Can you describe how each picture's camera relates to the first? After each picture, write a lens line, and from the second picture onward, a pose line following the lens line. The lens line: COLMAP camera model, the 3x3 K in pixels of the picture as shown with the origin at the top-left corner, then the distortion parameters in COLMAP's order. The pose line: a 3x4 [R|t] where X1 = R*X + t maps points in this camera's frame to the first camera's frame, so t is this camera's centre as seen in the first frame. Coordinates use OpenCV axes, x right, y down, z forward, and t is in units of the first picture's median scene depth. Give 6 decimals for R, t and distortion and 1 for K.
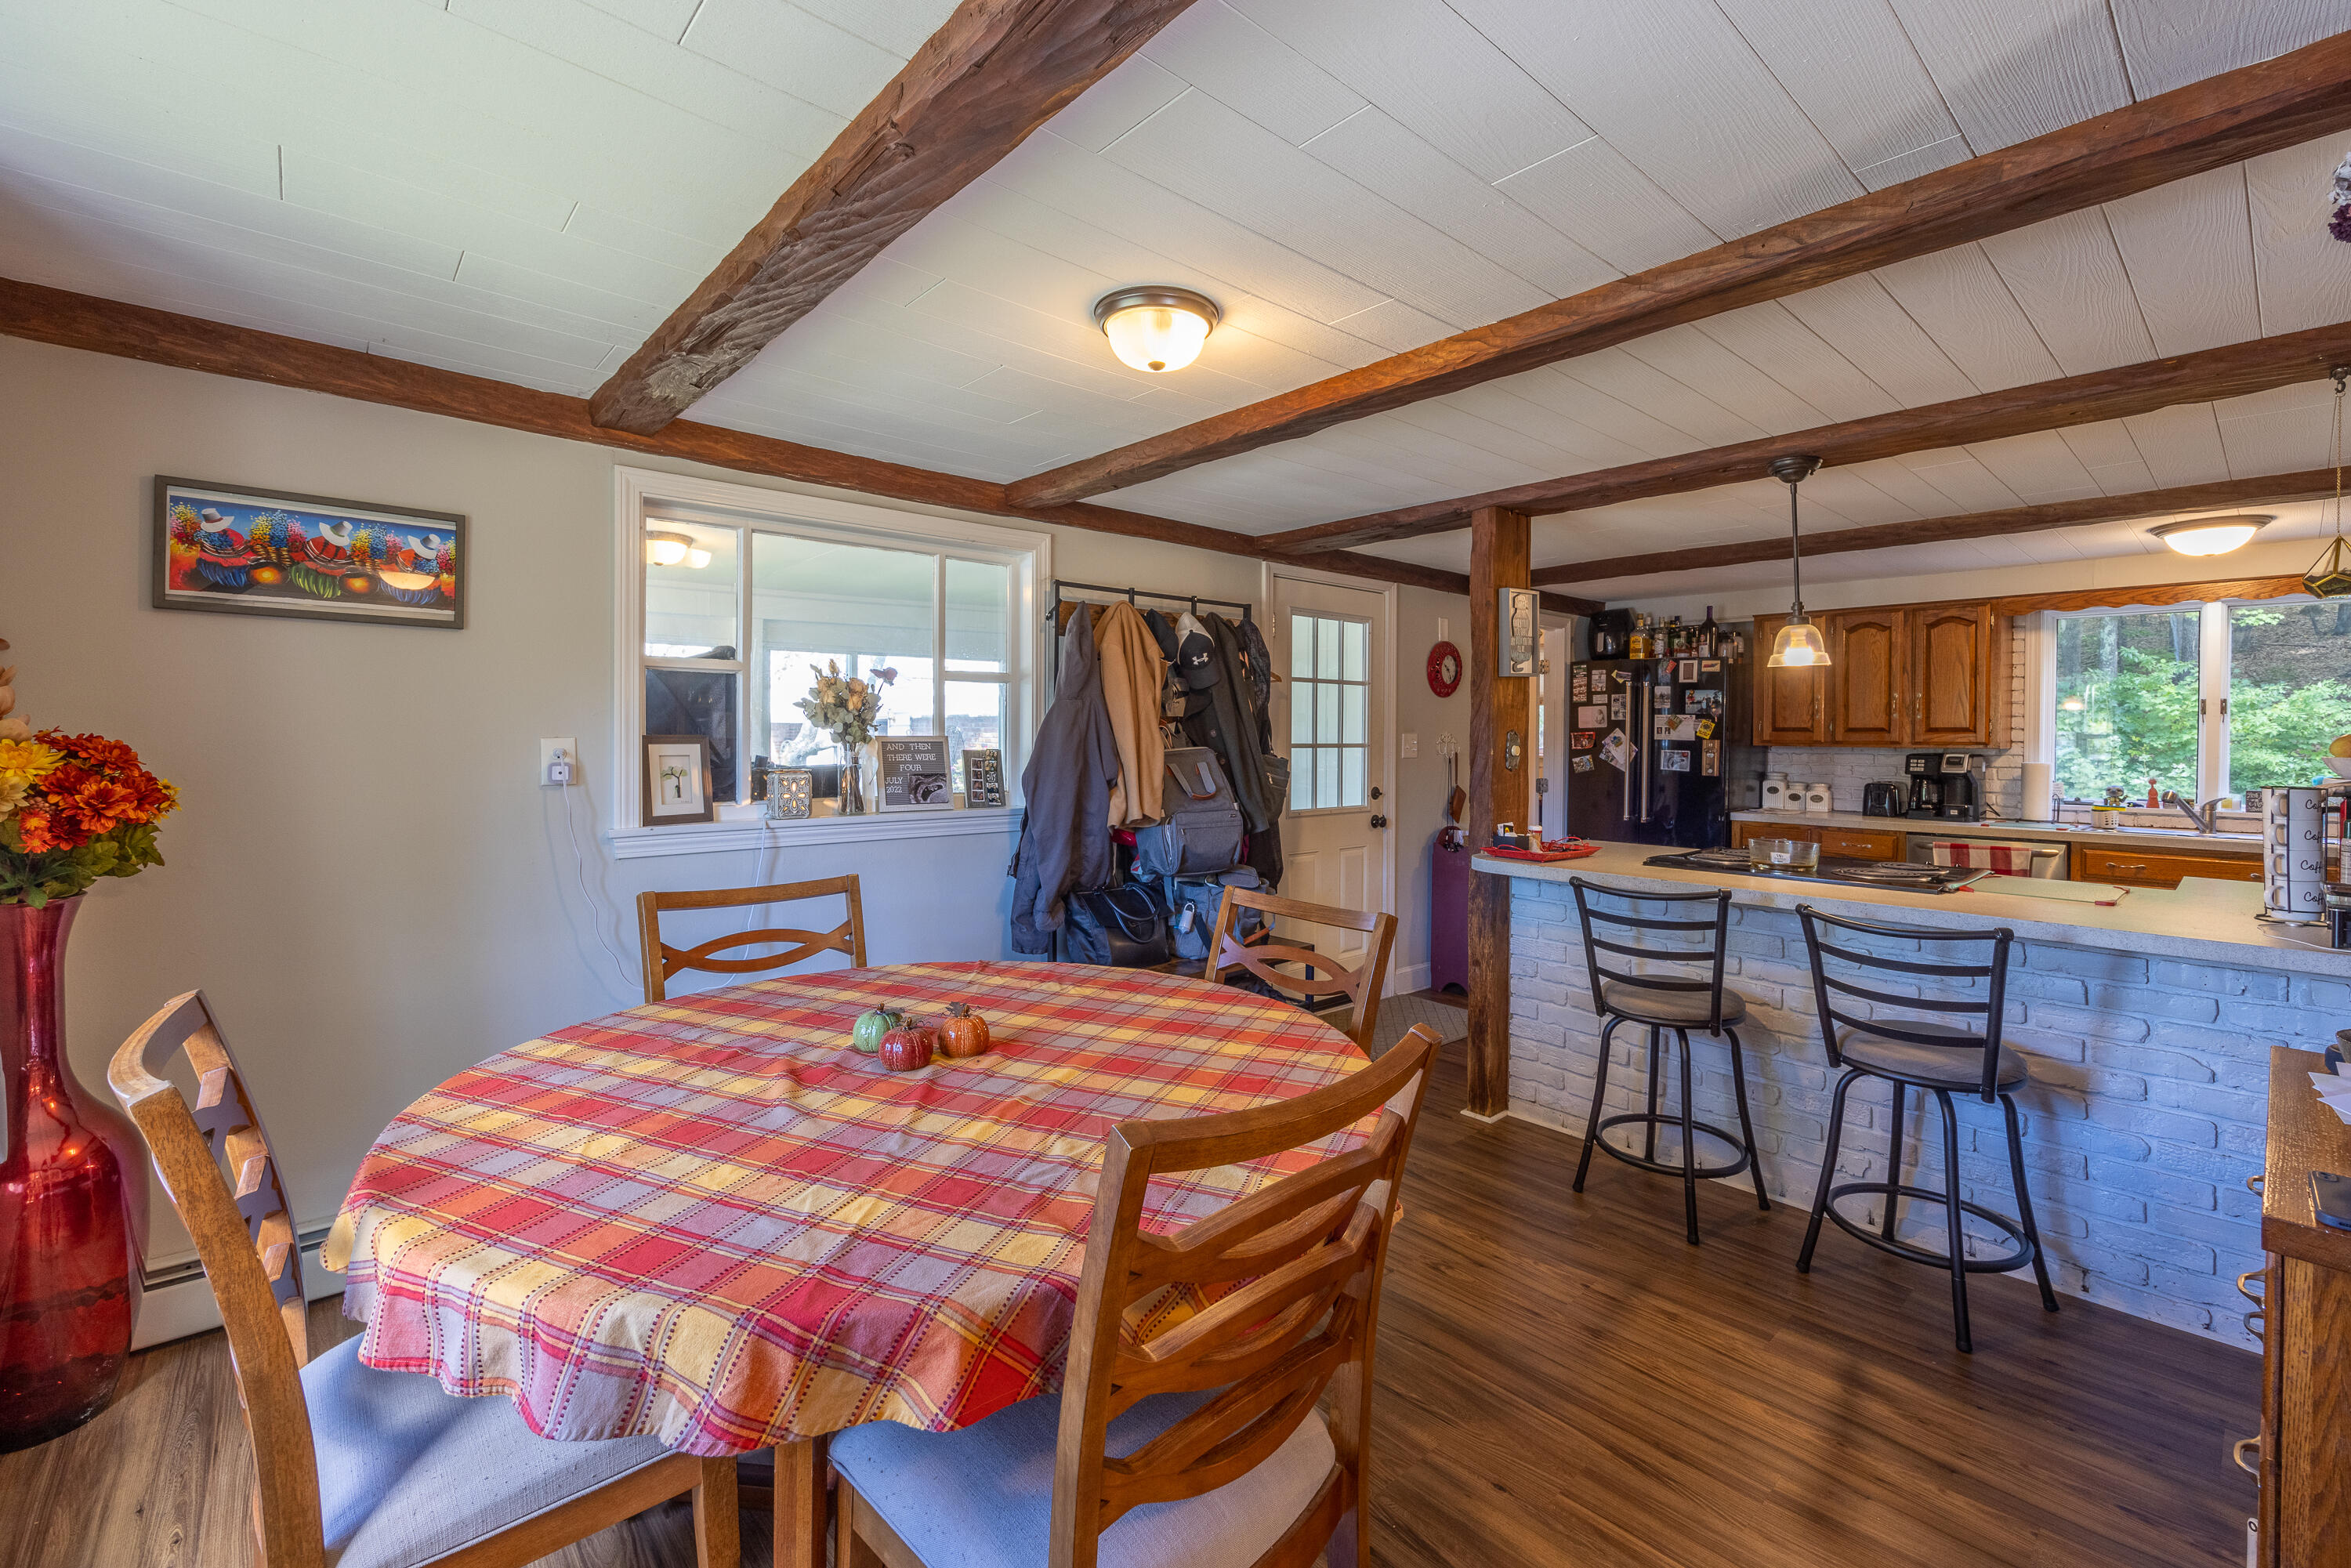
lens RADIAL K [[986.0, 0, 1198.4], [0, 986.0, 736.0], [0, 0, 1]] dist [0.001125, 0.001562]
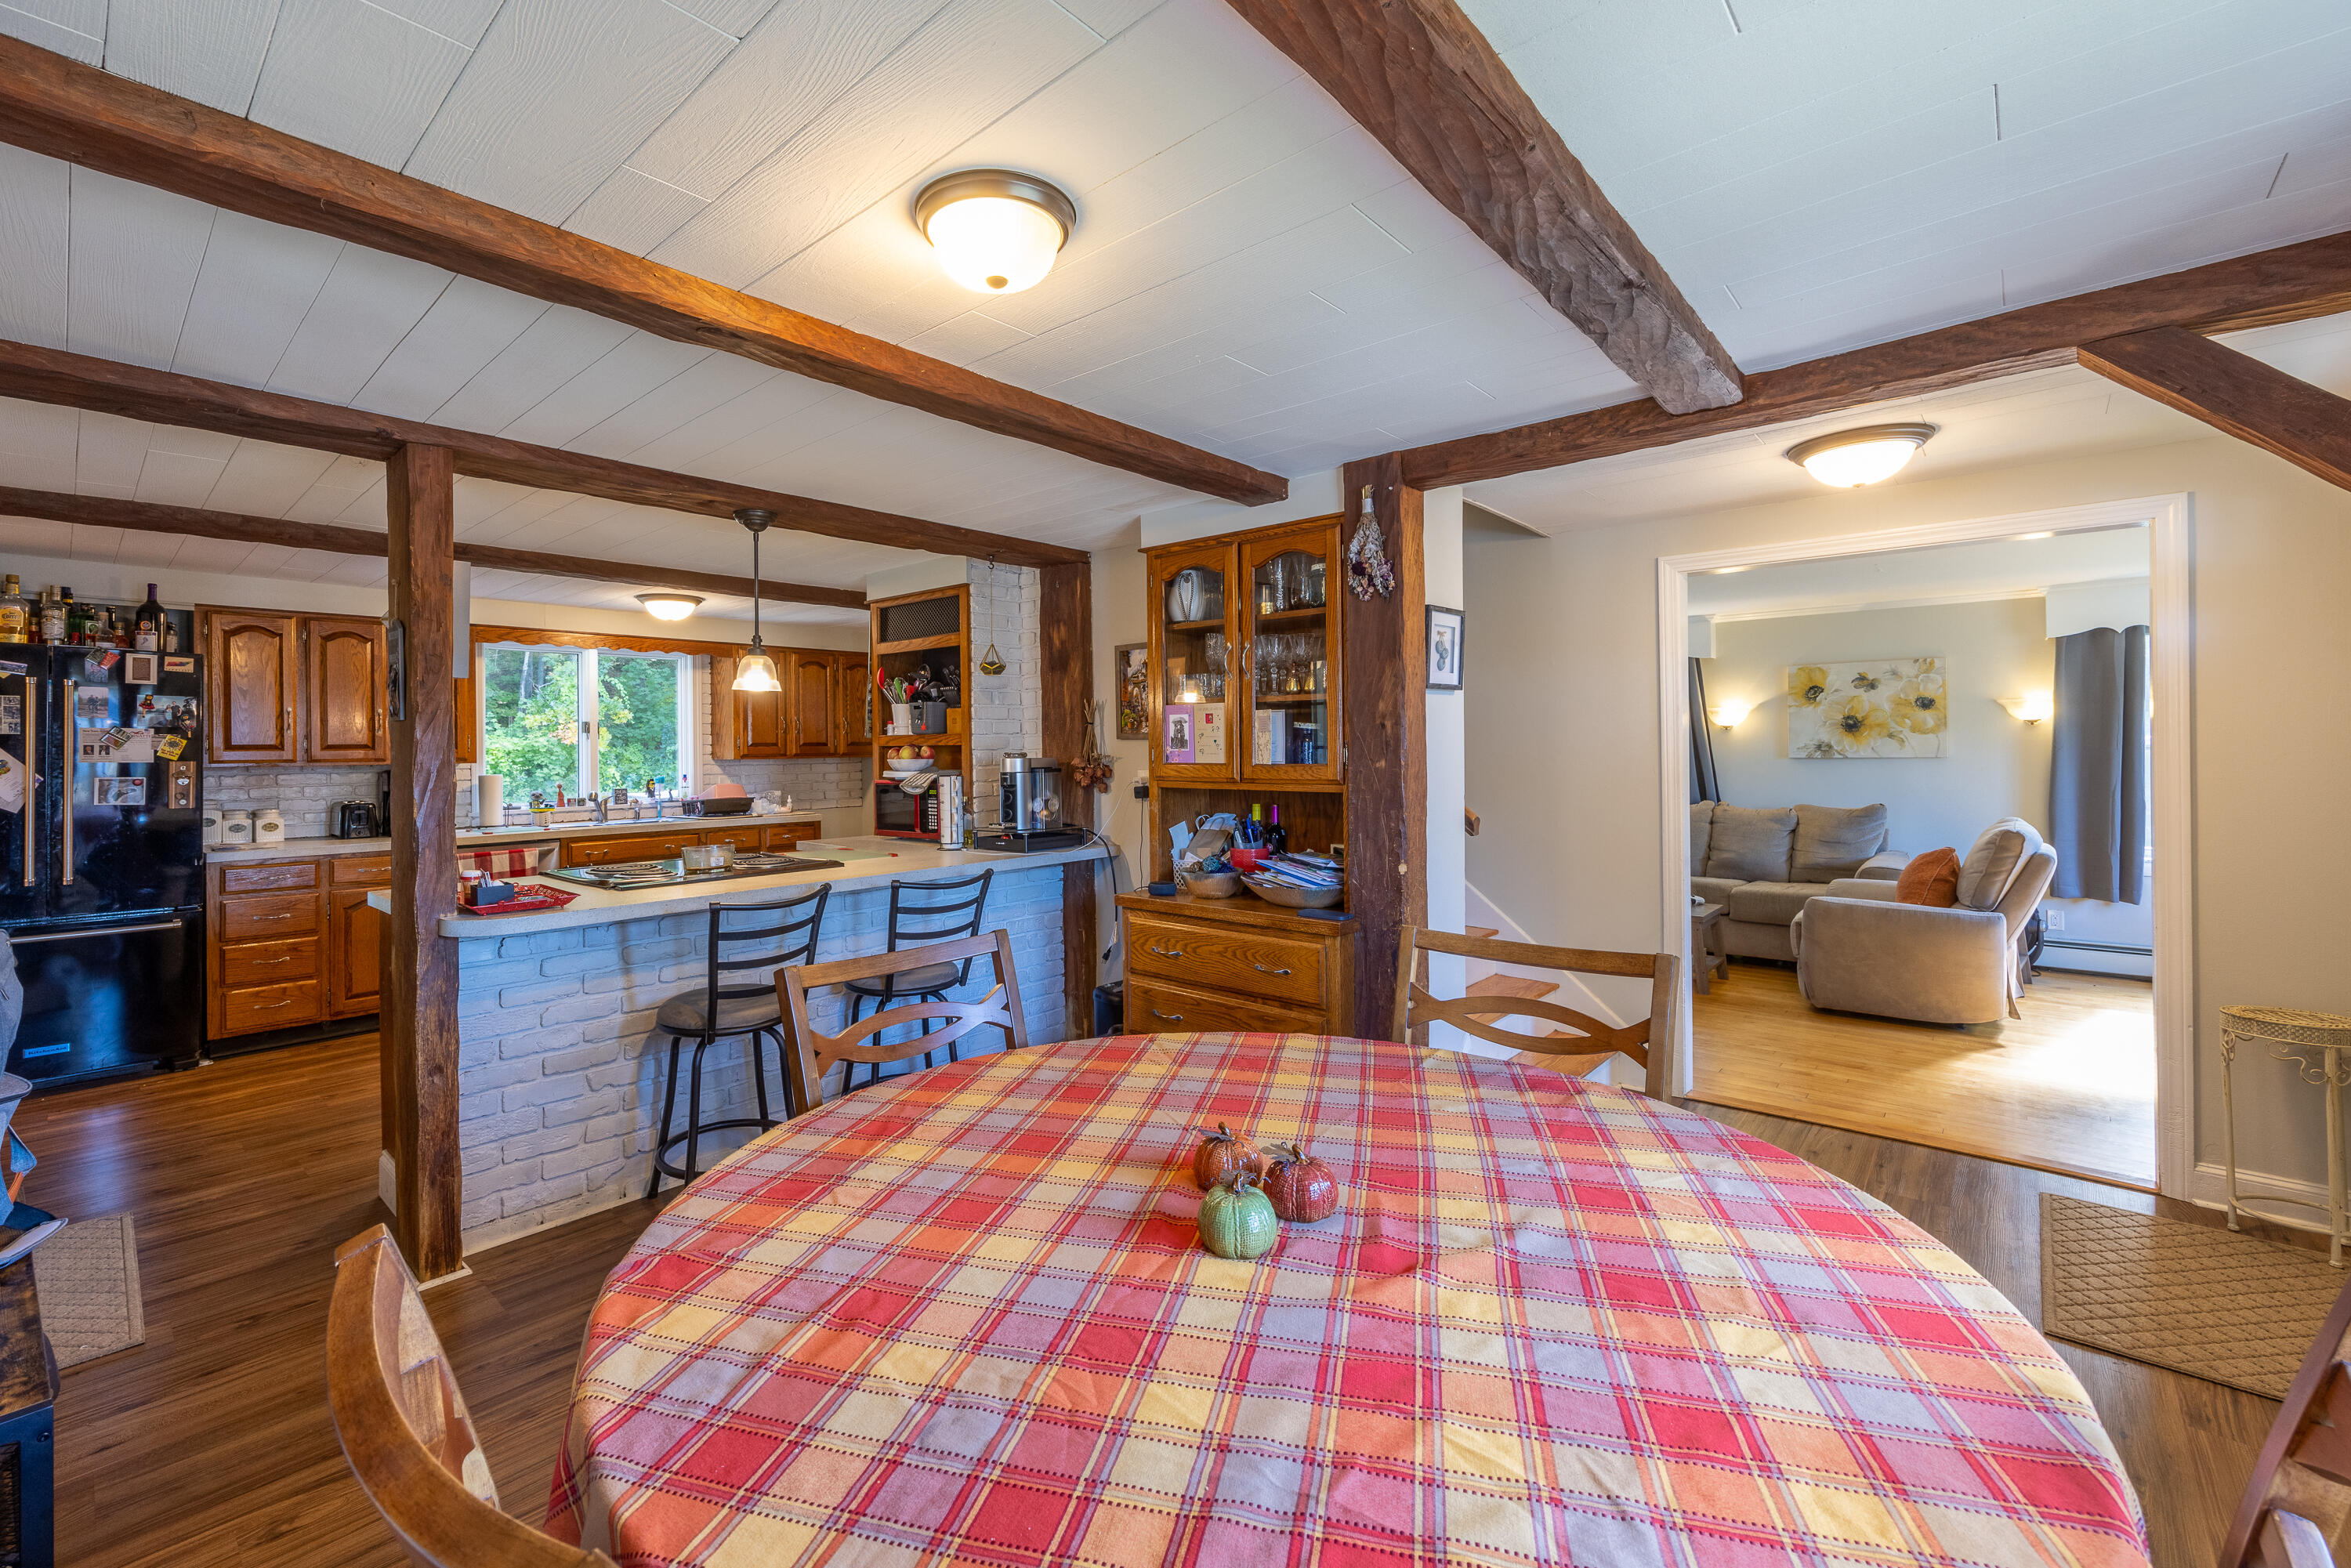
lens RADIAL K [[973.5, 0, 1106.5], [0, 973.5, 747.4], [0, 0, 1]] dist [0.000038, 0.000050]
pose [[-0.070788, -0.007800, 0.997461, -0.298652], [0.012289, 0.999887, 0.008691, -0.004926], [-0.997416, 0.012873, -0.070684, 0.355037]]
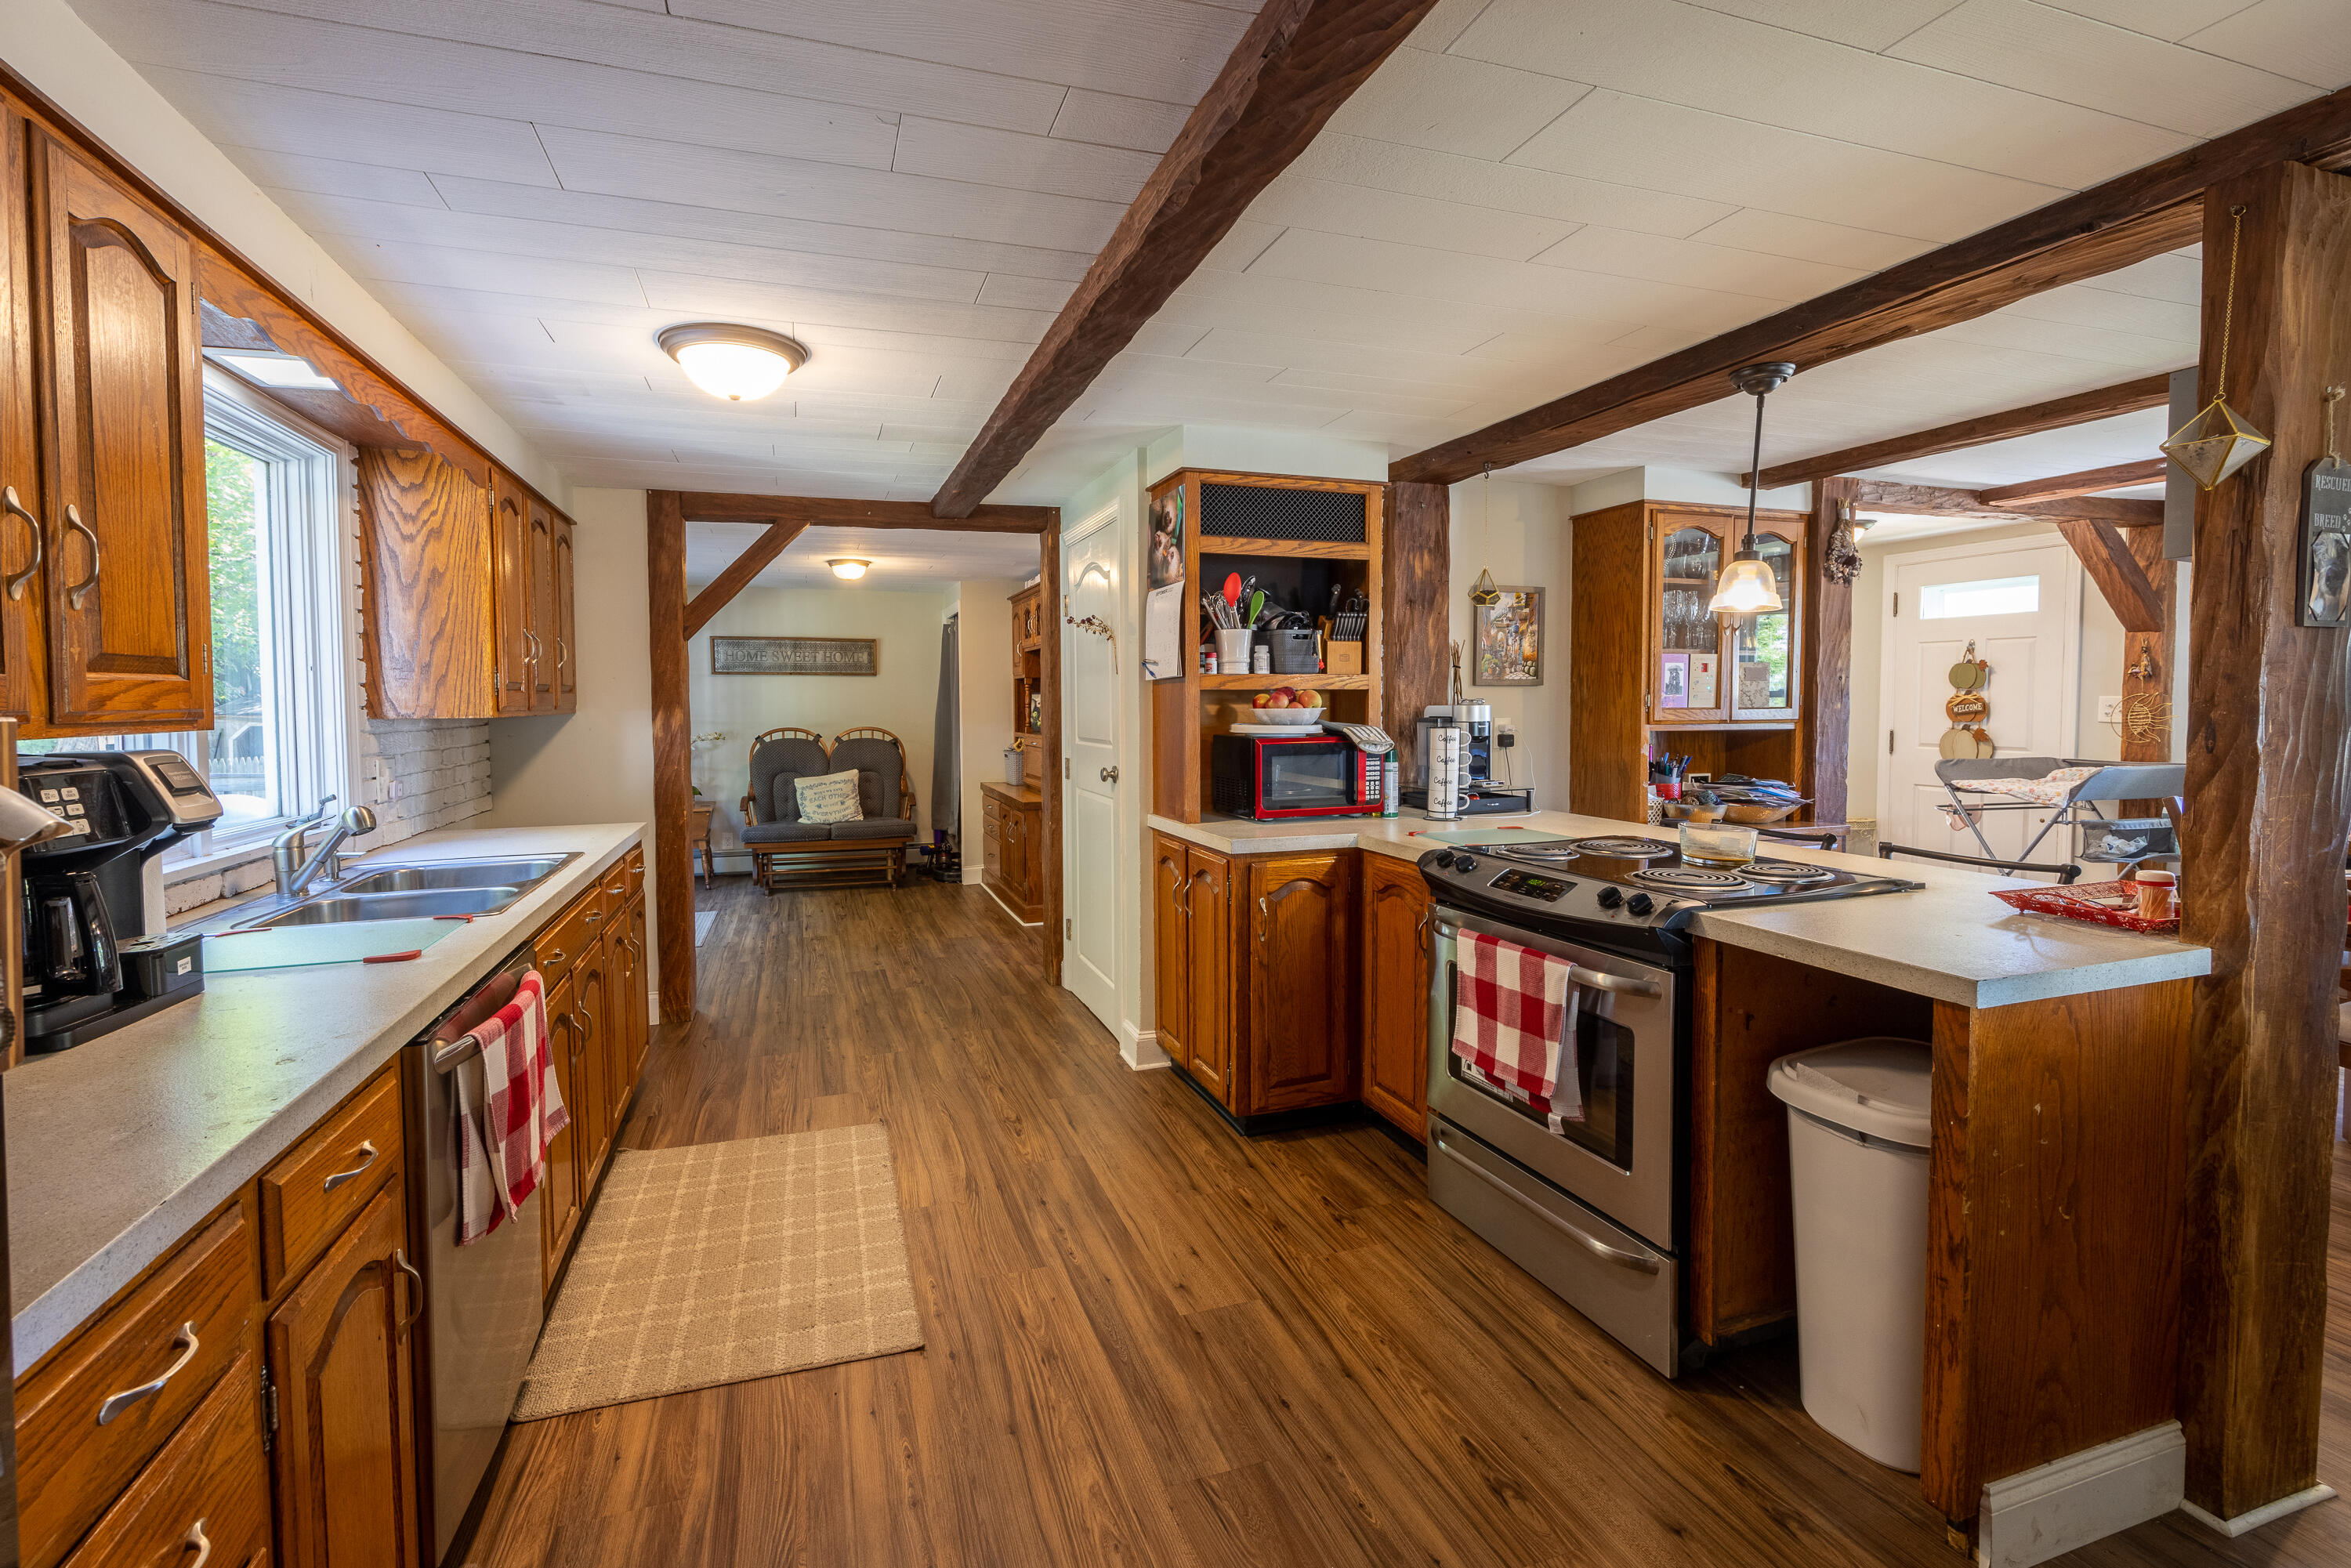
lens RADIAL K [[1009.4, 0, 1125.2], [0, 1009.4, 740.2], [0, 0, 1]] dist [-0.004885, 0.000828]
pose [[-0.903572, -0.019424, 0.427996, 0.394168], [0.000283, 0.998944, 0.045934, 0.001782], [-0.428436, 0.041625, -0.902613, 1.094843]]
